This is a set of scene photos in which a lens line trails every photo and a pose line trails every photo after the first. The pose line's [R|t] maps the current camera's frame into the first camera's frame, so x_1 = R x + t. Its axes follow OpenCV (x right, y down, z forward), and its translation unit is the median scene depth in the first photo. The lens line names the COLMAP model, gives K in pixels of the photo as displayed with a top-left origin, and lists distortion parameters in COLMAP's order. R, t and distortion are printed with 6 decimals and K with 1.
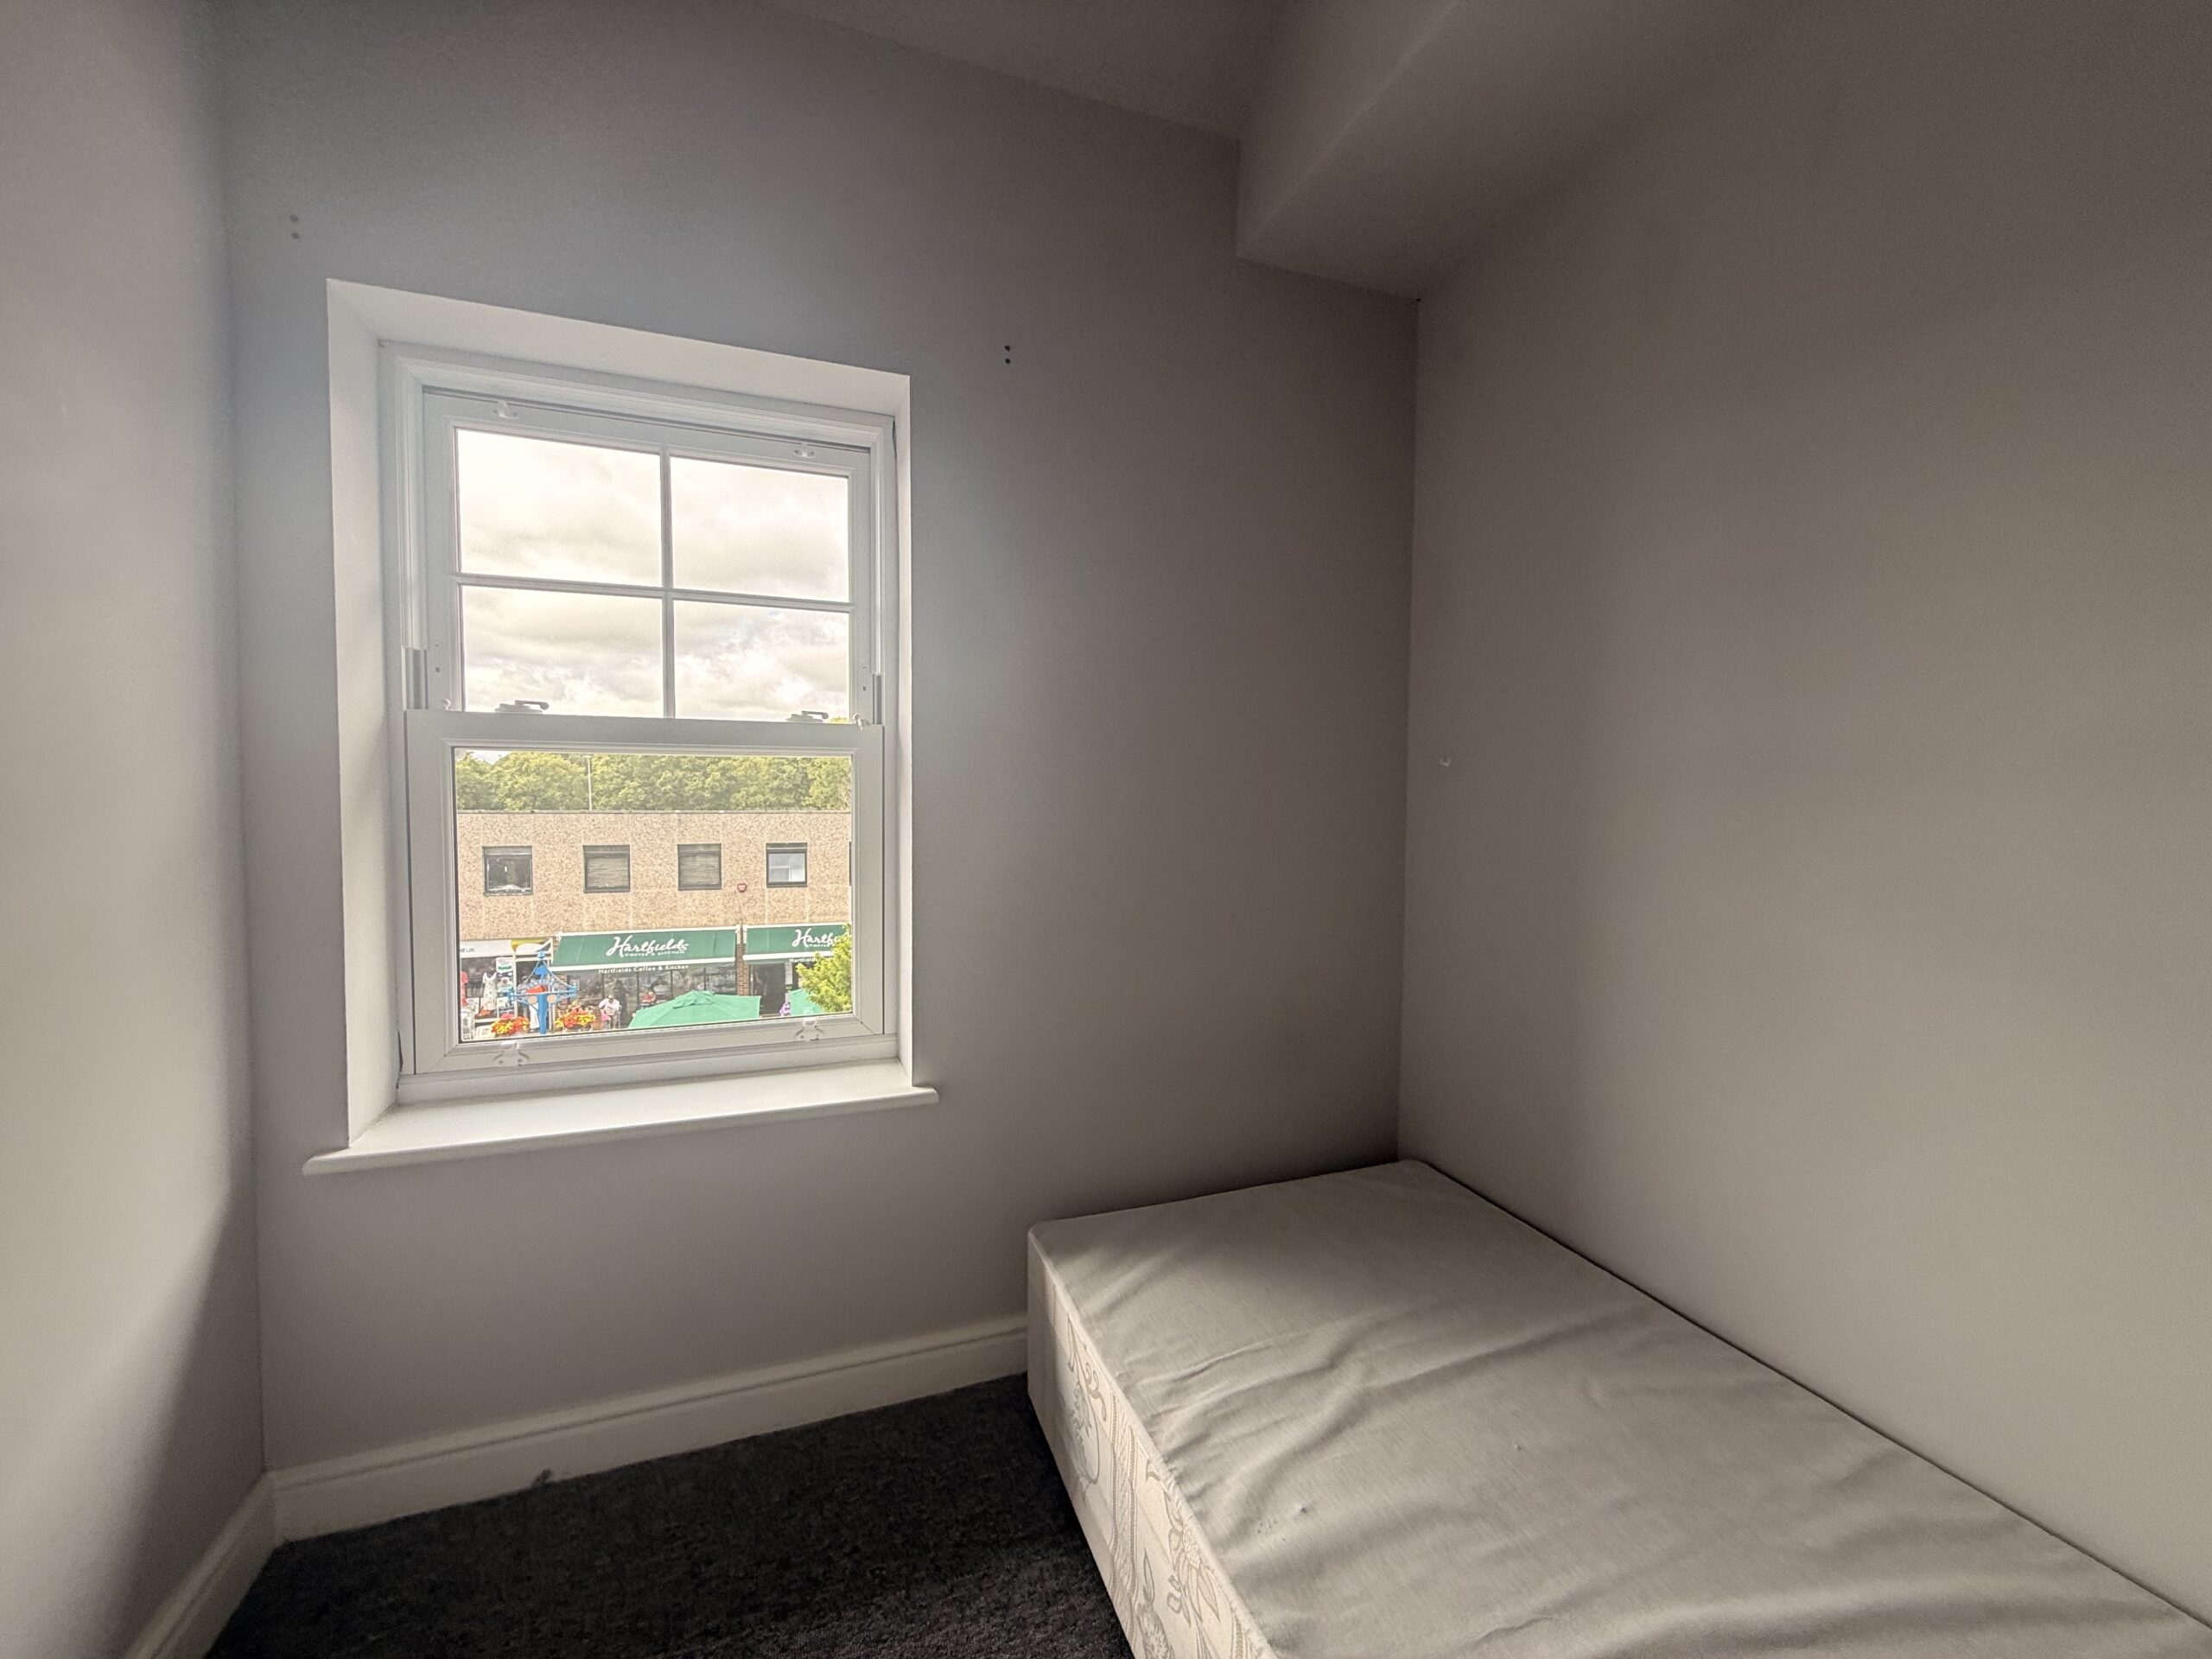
lens RADIAL K [[882.5, 0, 1098.1], [0, 882.5, 832.8], [0, 0, 1]] dist [0.000288, -0.000291]
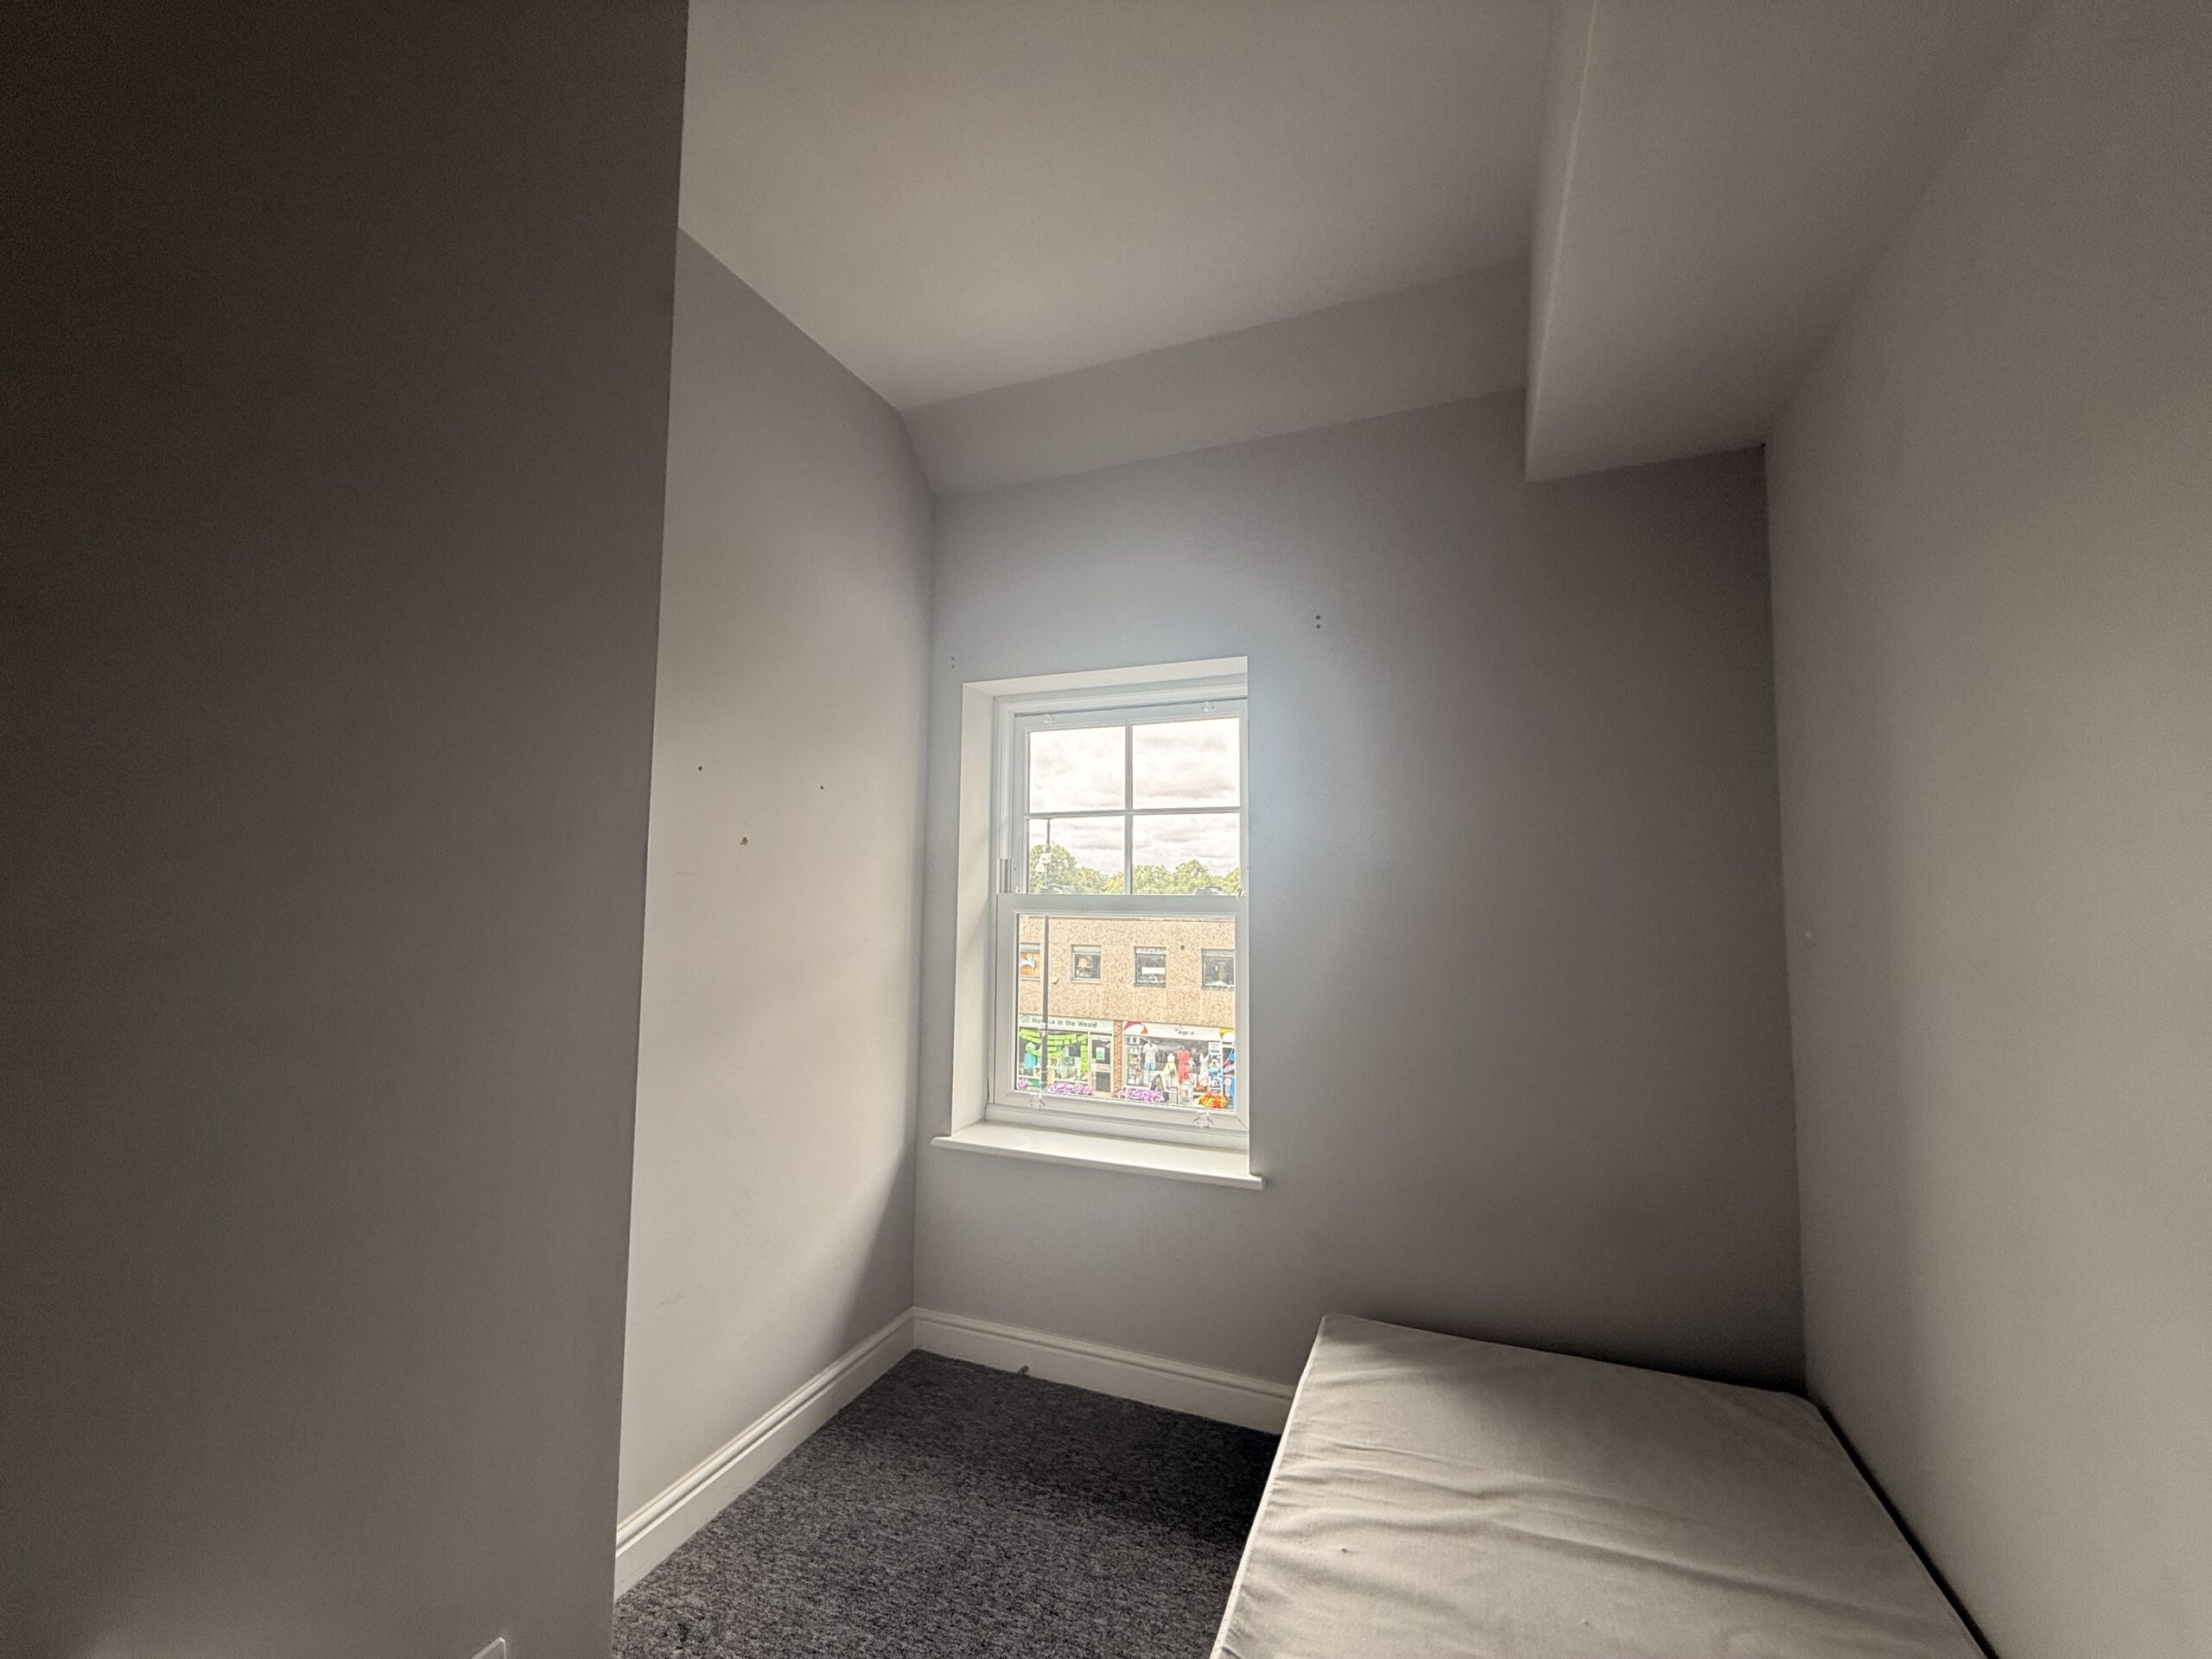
lens RADIAL K [[882.5, 0, 1100.1], [0, 882.5, 832.9], [0, 0, 1]] dist [0.000288, -0.000291]
pose [[0.736060, -0.050253, -0.675048, 0.595398], [-0.033228, 0.993356, -0.110180, -0.073248], [0.676100, 0.103530, 0.729500, -0.184710]]
